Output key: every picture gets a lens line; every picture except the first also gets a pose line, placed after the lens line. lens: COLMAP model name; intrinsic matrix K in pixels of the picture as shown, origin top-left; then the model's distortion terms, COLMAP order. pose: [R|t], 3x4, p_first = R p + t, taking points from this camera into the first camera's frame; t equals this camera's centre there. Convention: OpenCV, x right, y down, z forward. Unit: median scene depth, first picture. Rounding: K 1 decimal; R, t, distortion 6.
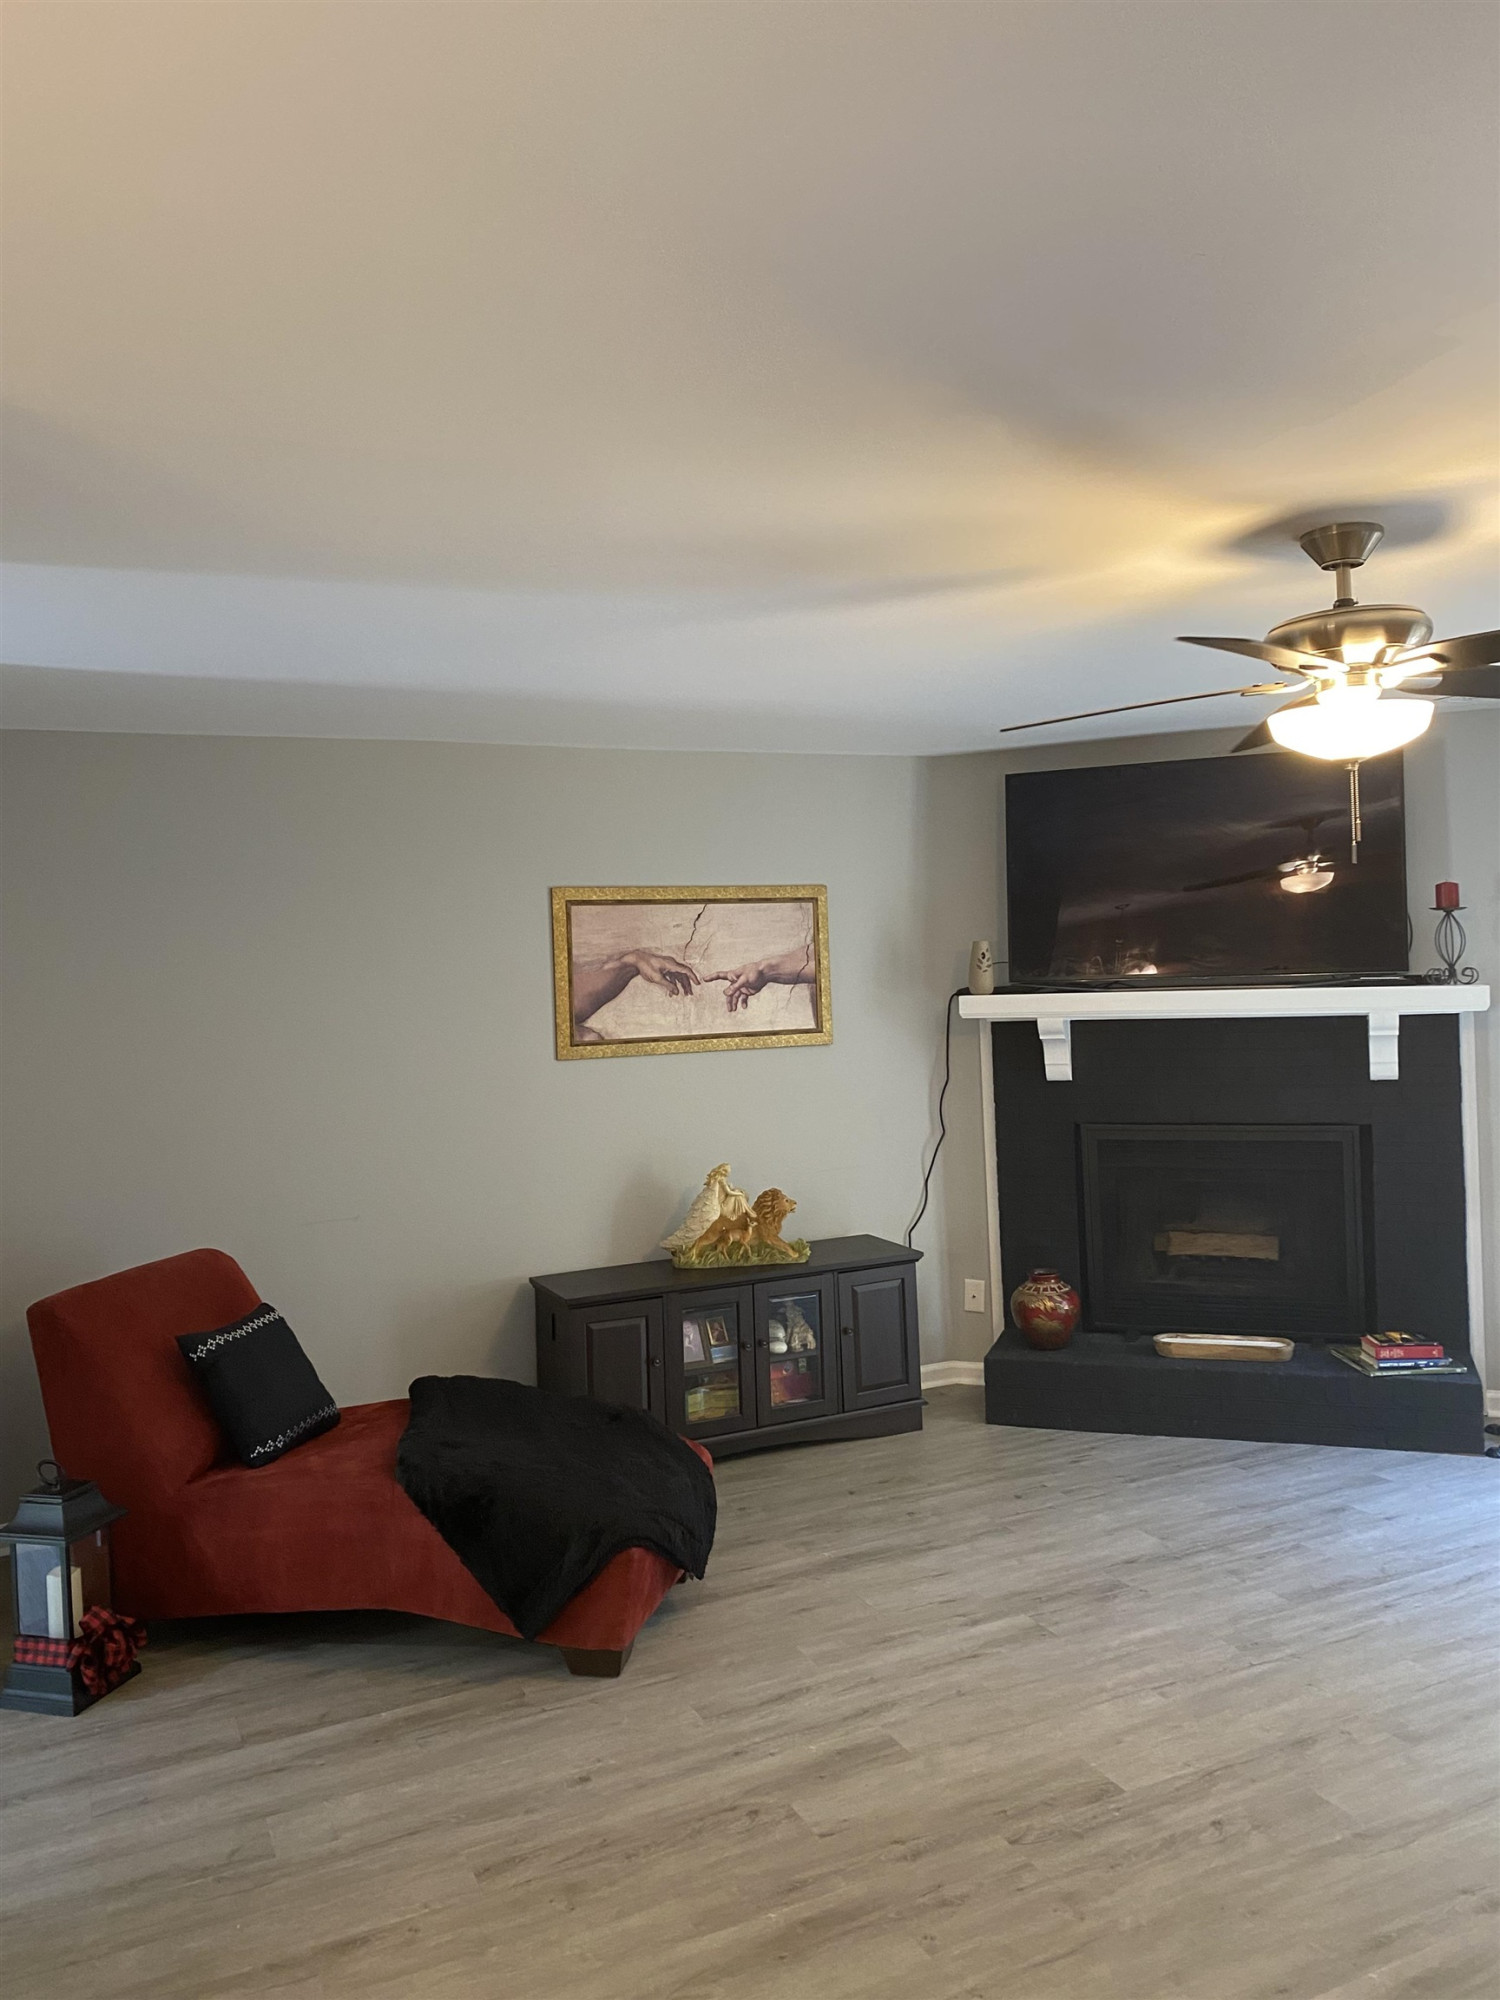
lens RADIAL K [[1509.0, 0, 761.1], [0, 1509.0, 983.2], [0, 0, 1]] dist [0.037879, -0.048593]
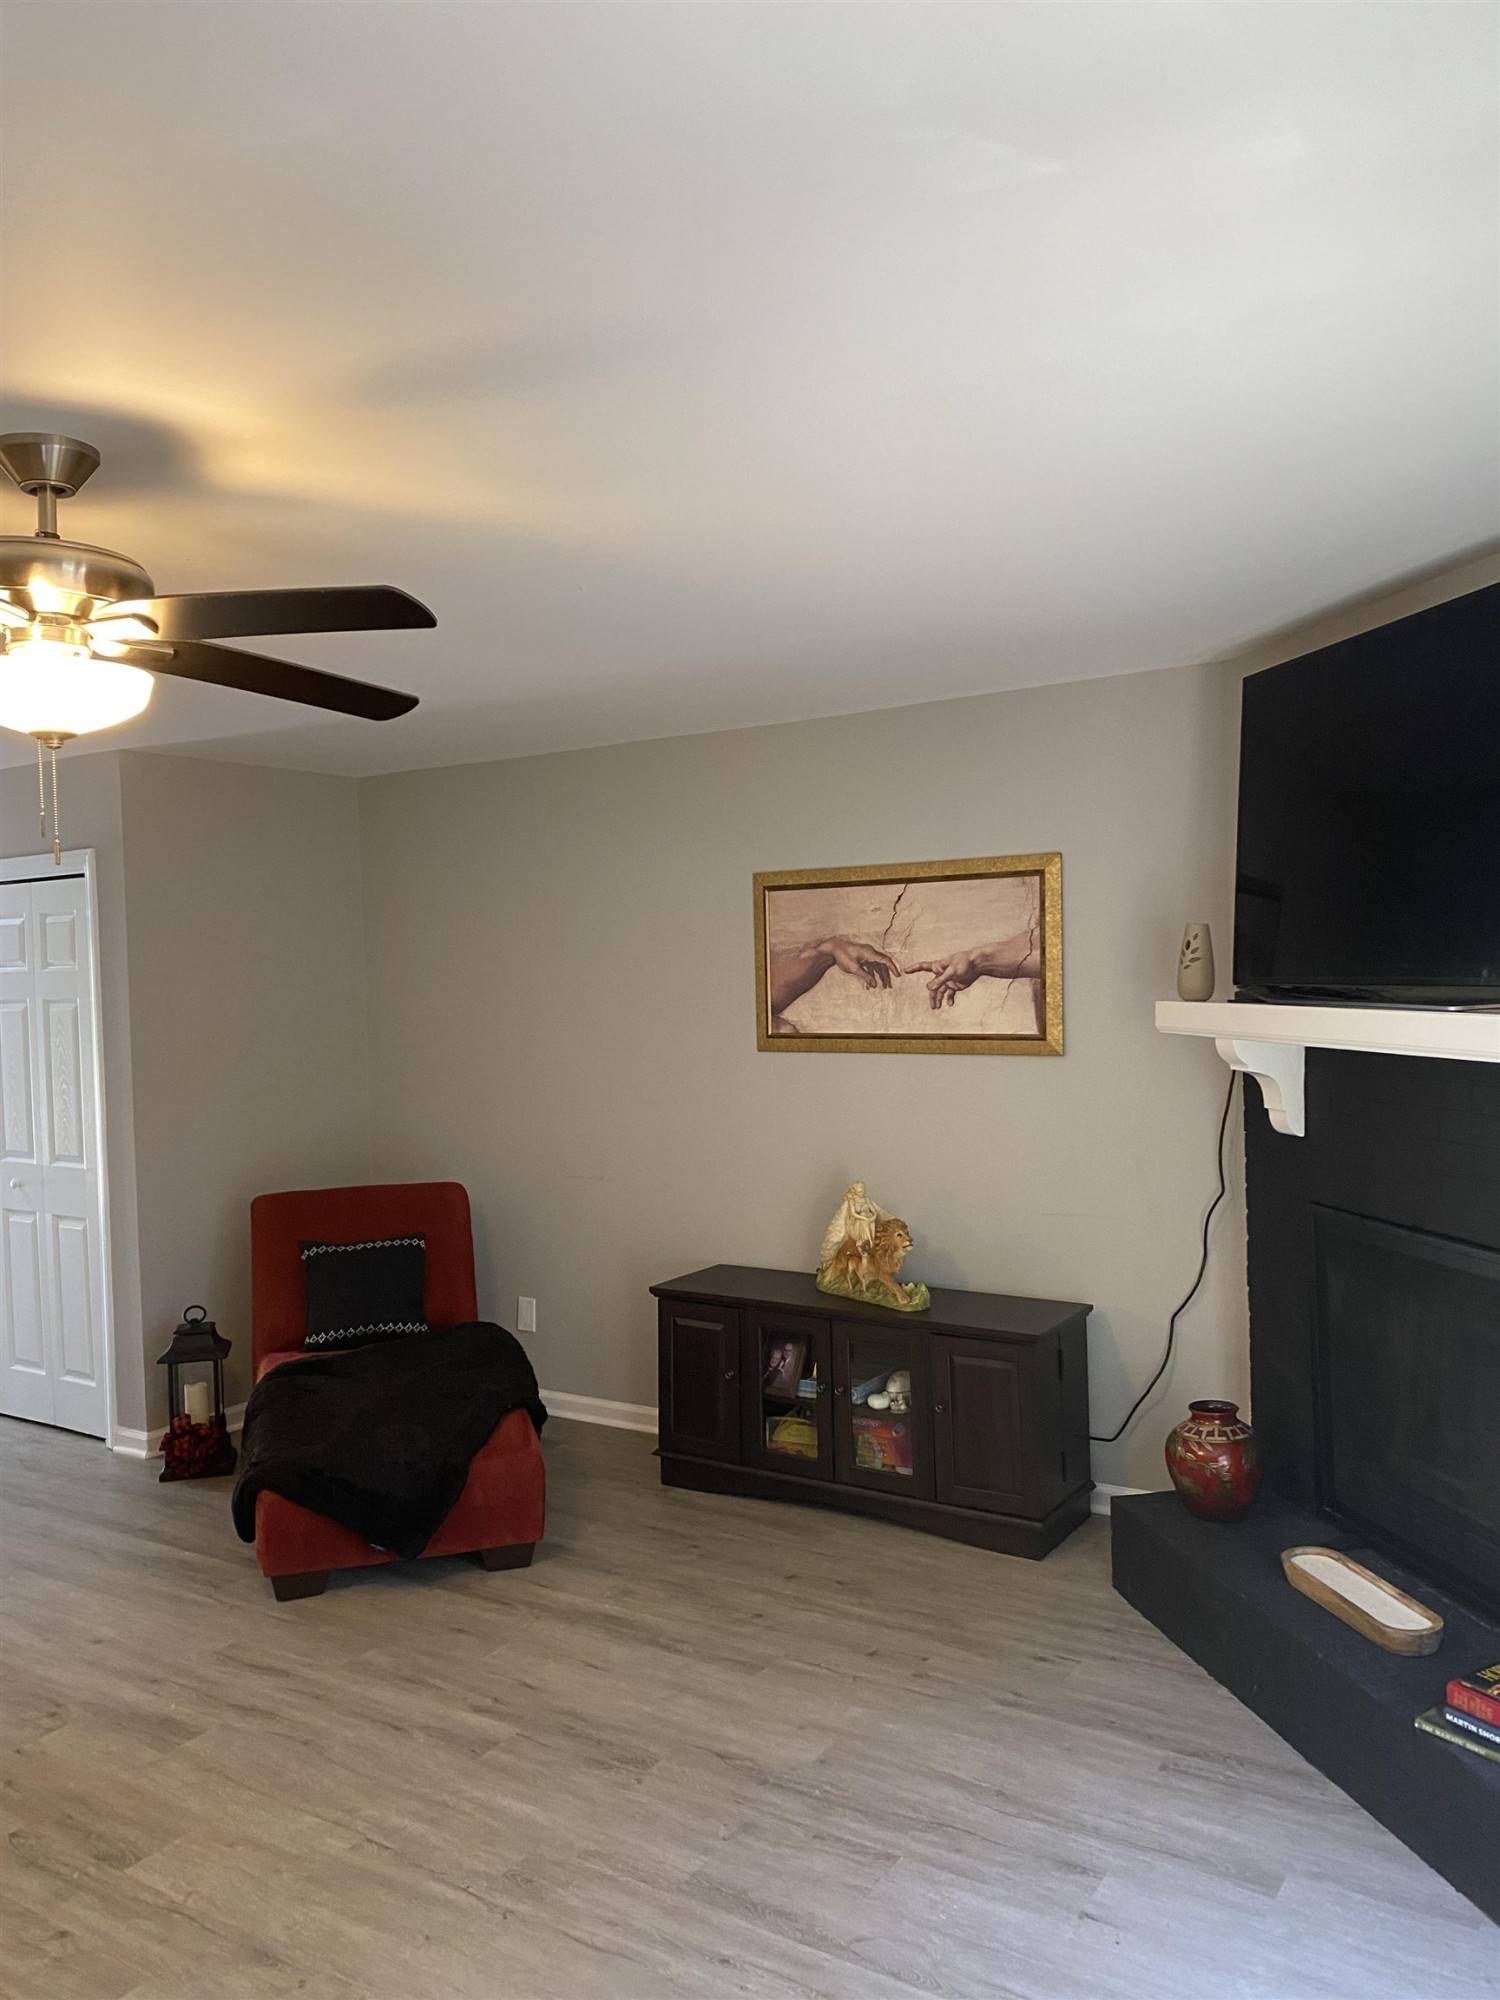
lens RADIAL K [[1509.0, 0, 757.4], [0, 1509.0, 1020.2], [0, 0, 1]] dist [0.037879, -0.048593]
pose [[0.526748, 0.047997, -0.848666, 0.671175], [-0.006981, 0.998615, 0.052144, -0.019193], [0.849993, -0.021542, 0.526353, 0.477017]]
